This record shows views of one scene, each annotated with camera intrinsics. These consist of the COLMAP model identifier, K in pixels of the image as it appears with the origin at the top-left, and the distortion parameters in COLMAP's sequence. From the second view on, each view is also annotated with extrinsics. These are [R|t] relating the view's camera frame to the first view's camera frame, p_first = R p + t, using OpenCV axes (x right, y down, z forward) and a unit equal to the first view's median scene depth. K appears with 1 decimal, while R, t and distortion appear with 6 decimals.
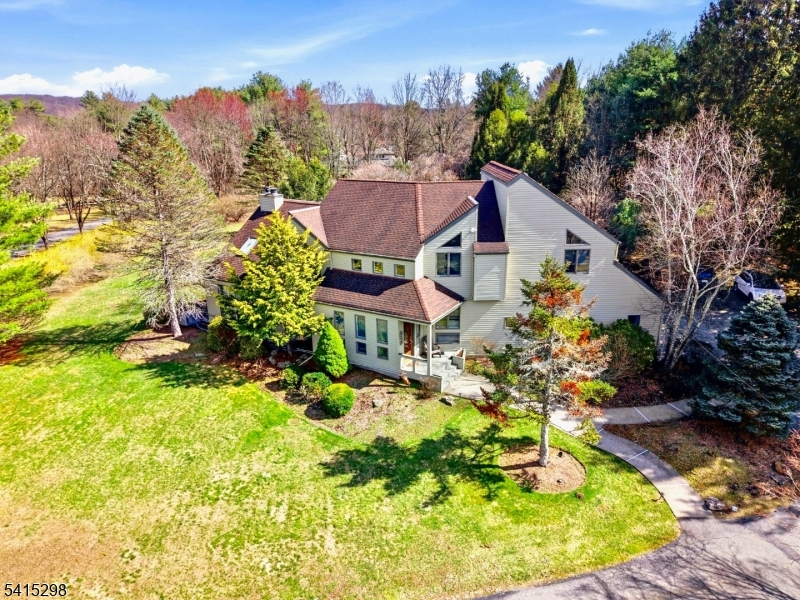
lens RADIAL K [[531.1, 0, 400.0], [0, 531.1, 300.0], [0, 0, 1]] dist [0.004687, 0.003084]
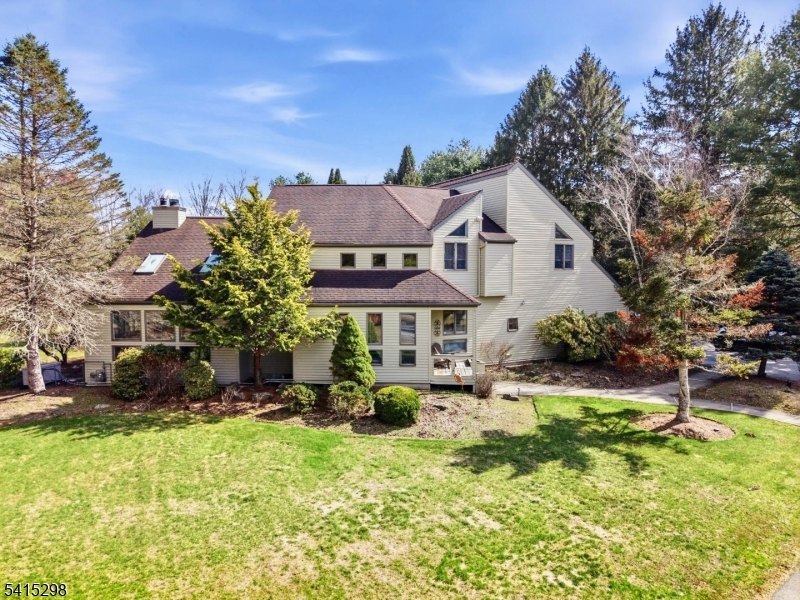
lens RADIAL K [[531.1, 0, 400.0], [0, 531.1, 300.0], [0, 0, 1]] dist [0.004687, 0.003084]
pose [[0.887316, -0.010362, 0.461046, -0.407610], [0.125373, 0.967513, -0.219546, 0.189821], [-0.443793, 0.252609, 0.859789, 0.307460]]
